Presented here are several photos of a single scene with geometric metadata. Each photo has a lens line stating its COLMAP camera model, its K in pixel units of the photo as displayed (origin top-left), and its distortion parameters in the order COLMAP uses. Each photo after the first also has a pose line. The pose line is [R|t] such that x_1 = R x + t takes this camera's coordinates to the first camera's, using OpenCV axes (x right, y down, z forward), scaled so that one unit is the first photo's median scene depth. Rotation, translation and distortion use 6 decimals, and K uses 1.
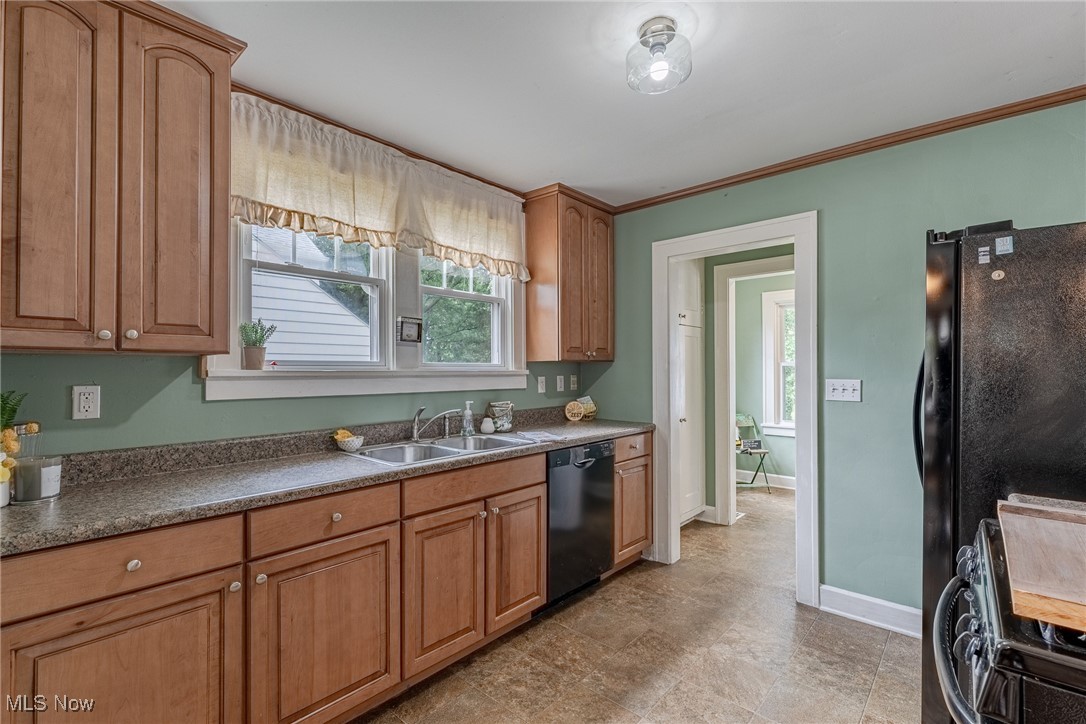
lens RADIAL K [[493.8, 0, 545.0], [0, 493.8, 365.0], [0, 0, 1]] dist [-0.000410, 0.000152]
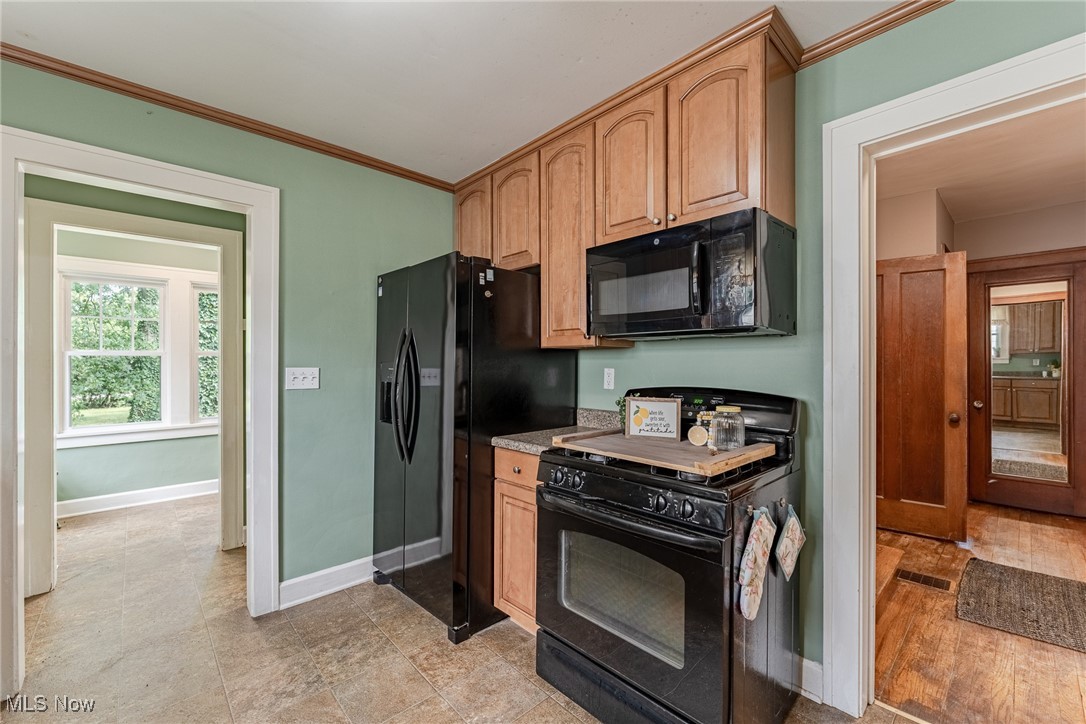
lens RADIAL K [[452.2, 0, 544.9], [0, 452.2, 357.0], [0, 0, 1]] dist [-0.001064, -0.000208]
pose [[0.109201, -0.004331, 0.994010, -0.267033], [-0.004726, 0.999977, 0.004877, 0.001029], [-0.994008, -0.005230, 0.109178, 0.423692]]
